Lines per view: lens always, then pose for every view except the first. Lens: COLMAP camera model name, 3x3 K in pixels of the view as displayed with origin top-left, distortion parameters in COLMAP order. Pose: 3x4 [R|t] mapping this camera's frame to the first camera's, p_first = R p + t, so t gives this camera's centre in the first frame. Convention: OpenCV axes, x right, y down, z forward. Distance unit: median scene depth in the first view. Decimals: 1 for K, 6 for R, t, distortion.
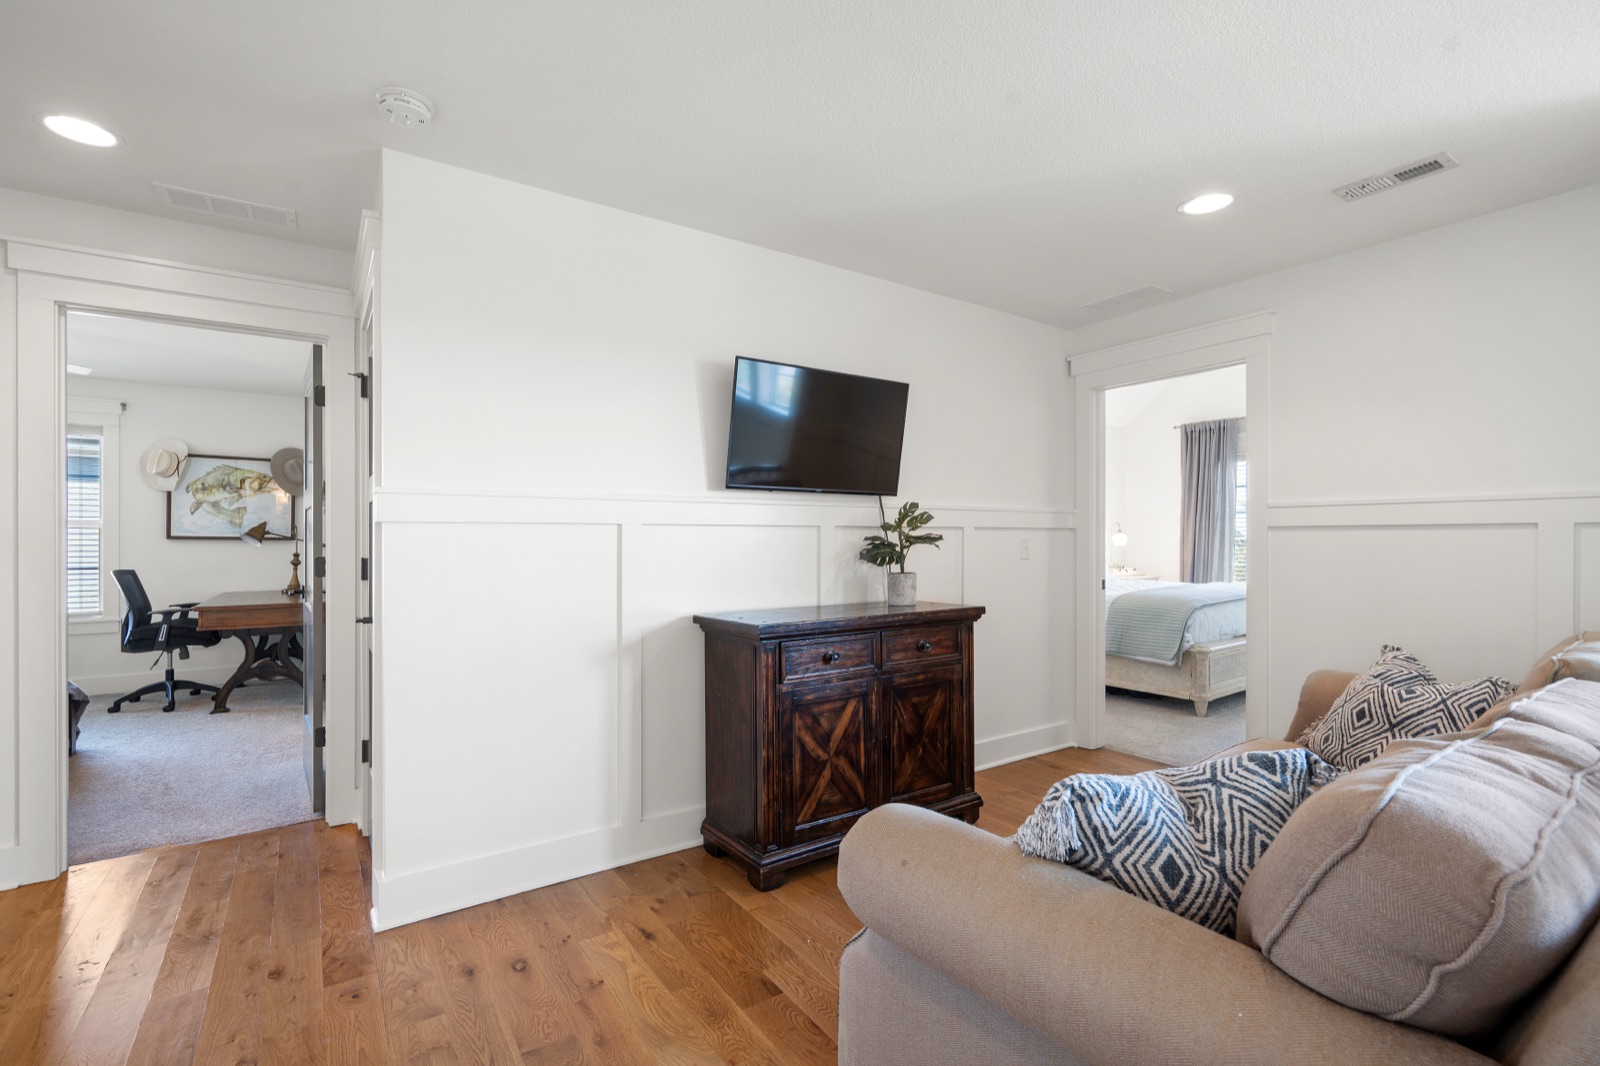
lens RADIAL K [[734.2, 0, 802.5], [0, 734.2, 540.1], [0, 0, 1]] dist [0.001251, 0.000418]
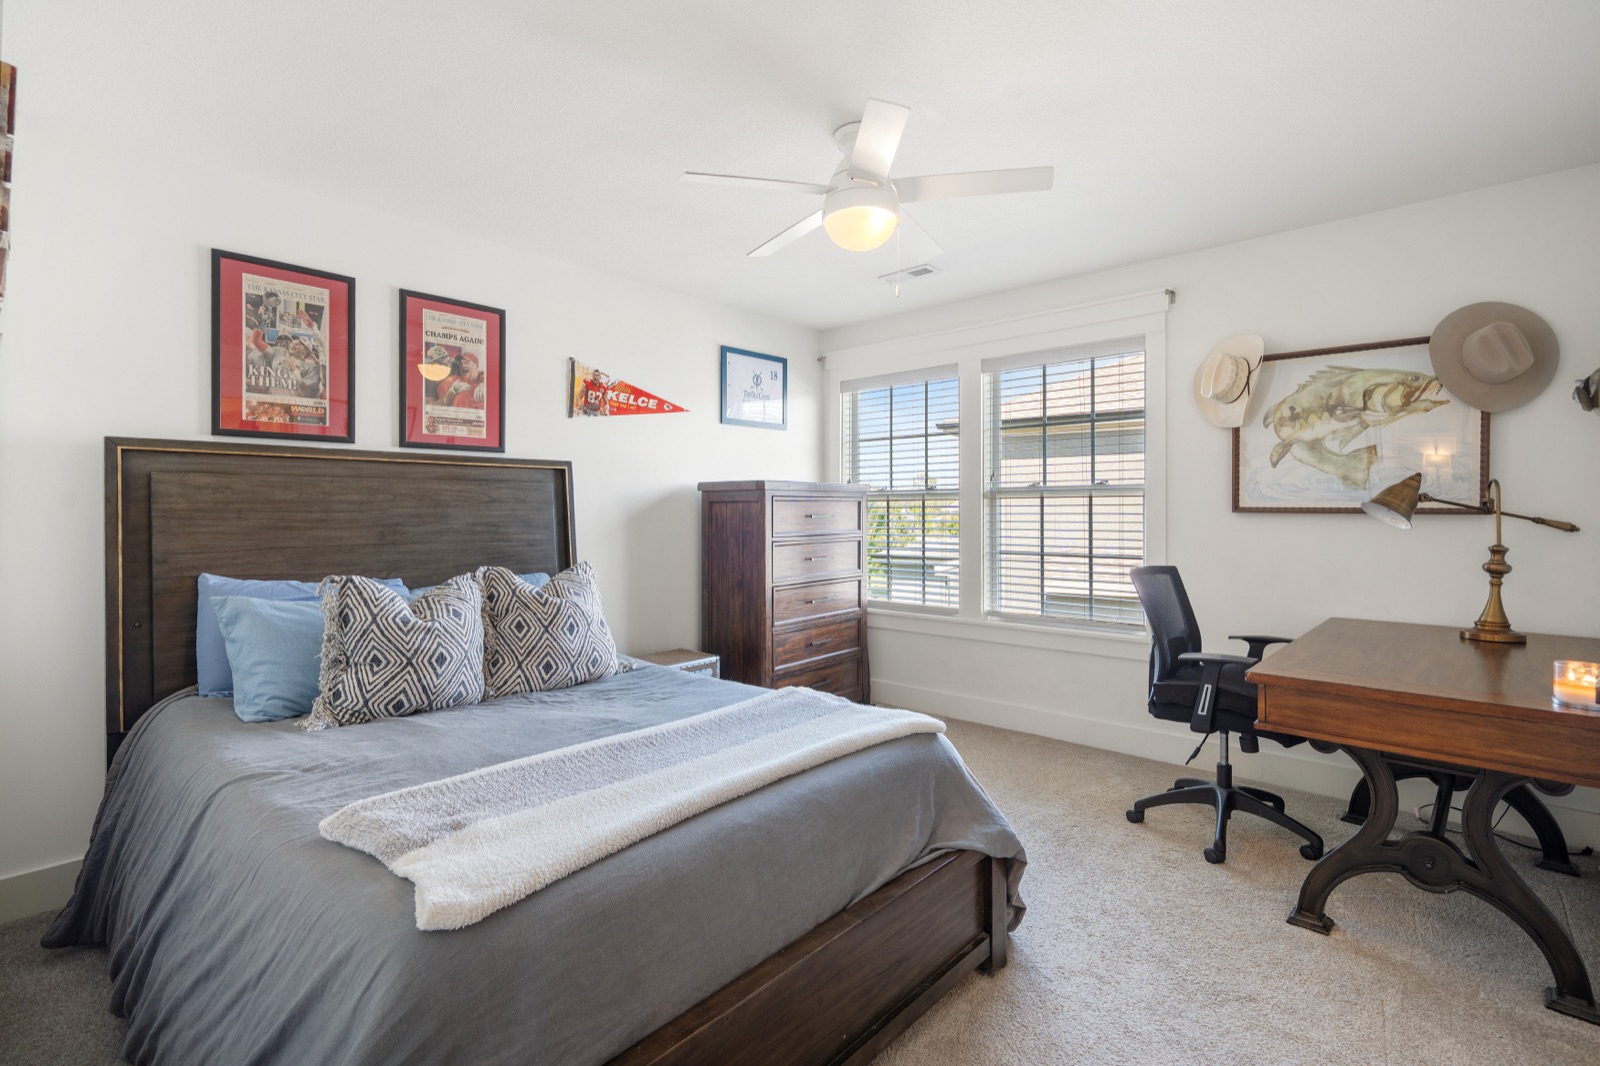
lens RADIAL K [[698.8, 0, 809.4], [0, 698.8, 511.3], [0, 0, 1]] dist [-0.001134, -0.000099]
pose [[0.232888, -0.001556, -0.972502, -0.404724], [0.001976, 0.999997, -0.001127, -0.002046], [0.972502, -0.001660, 0.232890, 0.540723]]
